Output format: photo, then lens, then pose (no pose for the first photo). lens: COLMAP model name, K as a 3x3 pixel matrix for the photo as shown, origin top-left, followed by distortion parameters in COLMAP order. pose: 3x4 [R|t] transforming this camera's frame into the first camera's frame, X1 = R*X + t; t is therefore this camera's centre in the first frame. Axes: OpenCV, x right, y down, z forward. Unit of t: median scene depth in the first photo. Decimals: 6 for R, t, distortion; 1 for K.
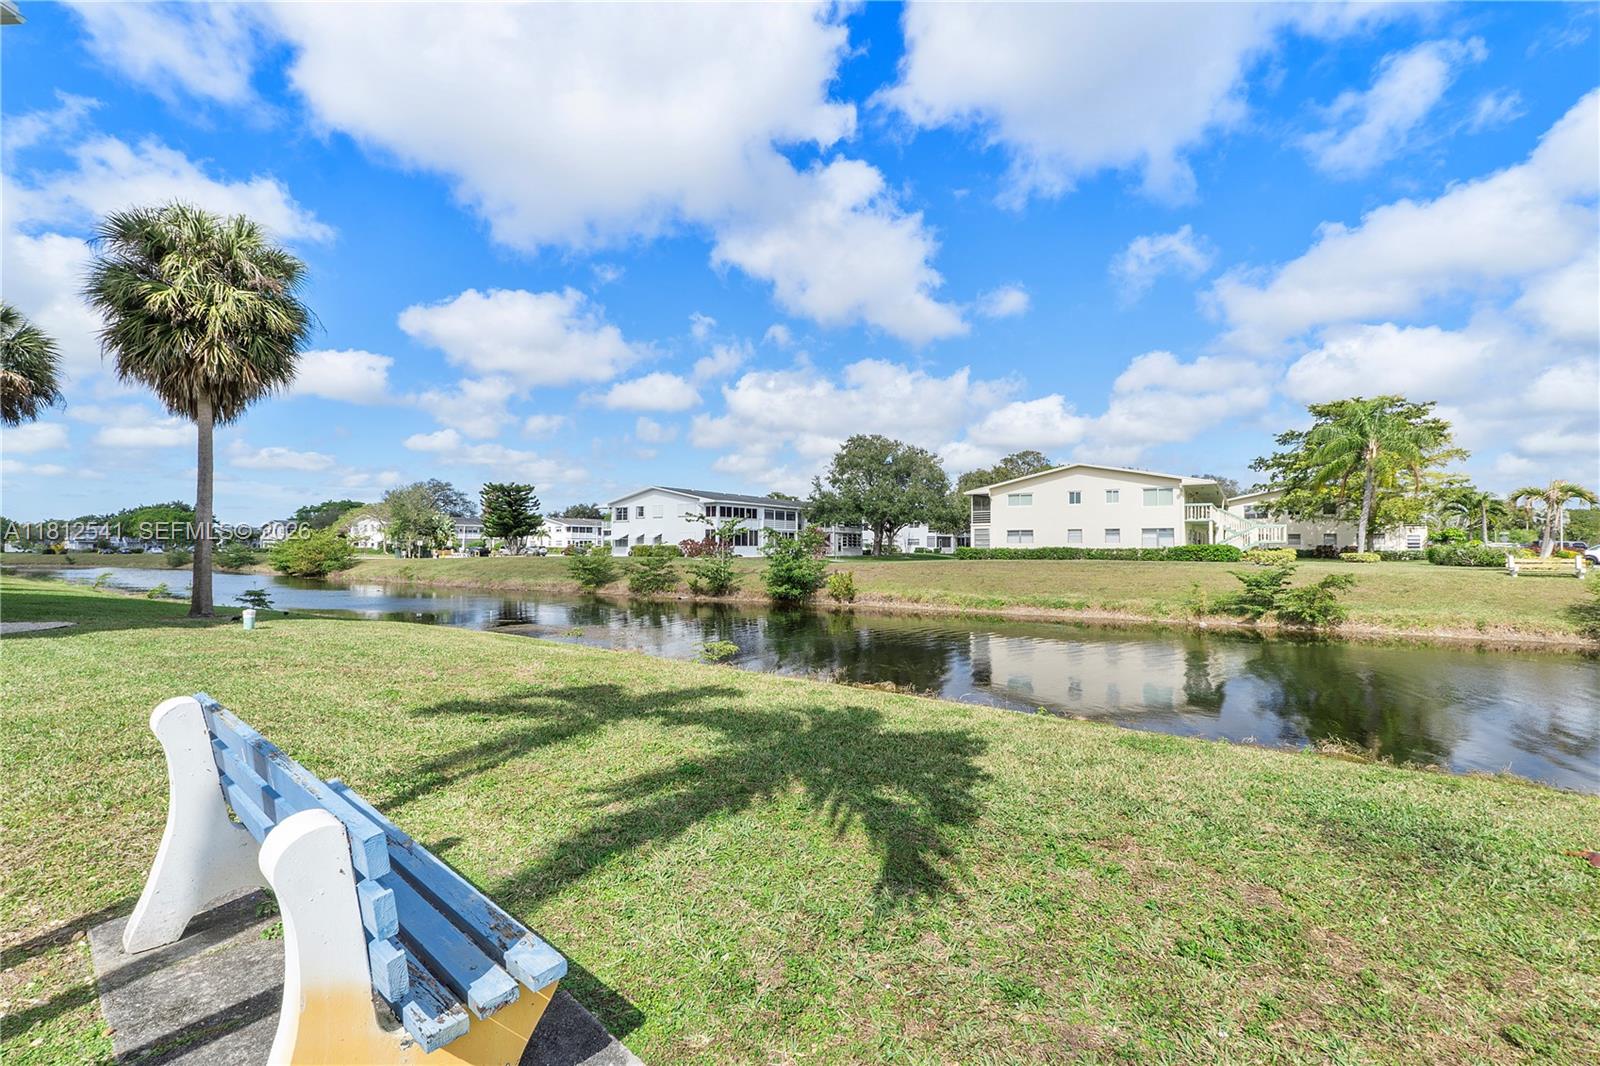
lens RADIAL K [[677.6, 0, 799.6], [0, 677.6, 540.9], [0, 0, 1]] dist [-0.007446, -0.000457]
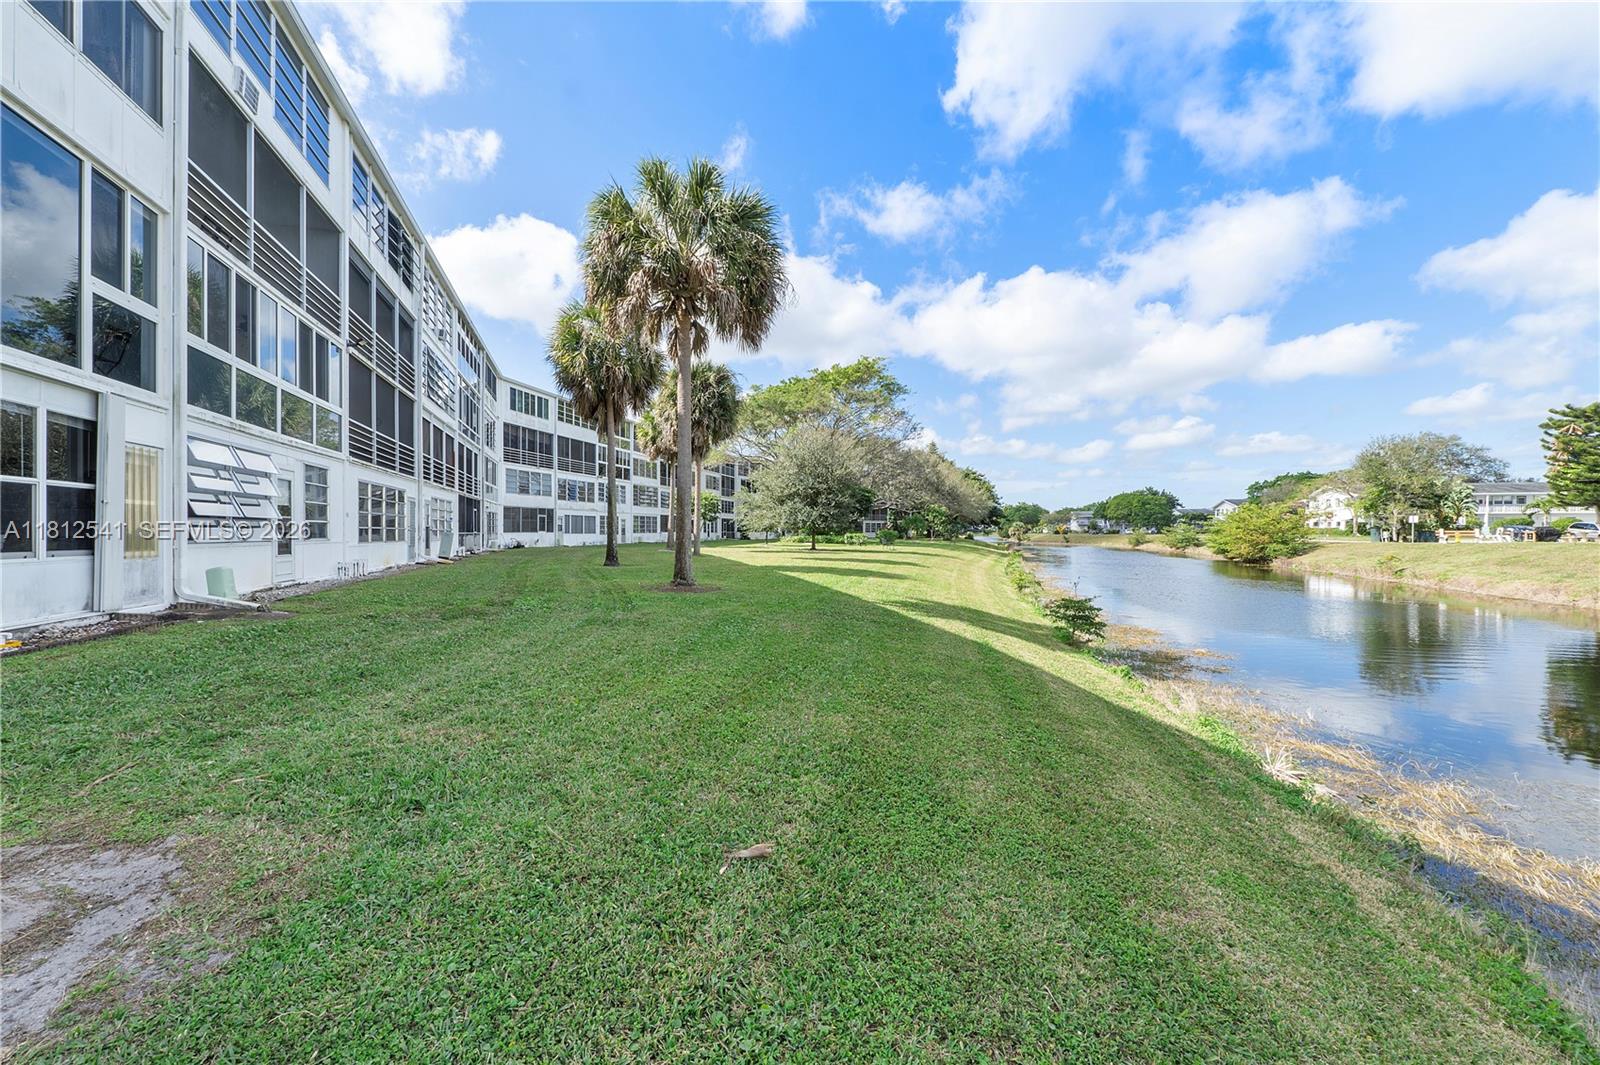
lens RADIAL K [[677.6, 0, 798.6], [0, 677.6, 532.4], [0, 0, 1]] dist [-0.007446, -0.000457]
pose [[0.322052, 0.002354, -0.946719, -0.120429], [0.010301, 0.999929, 0.005991, 0.005080], [0.946666, -0.011682, 0.322004, 0.199503]]
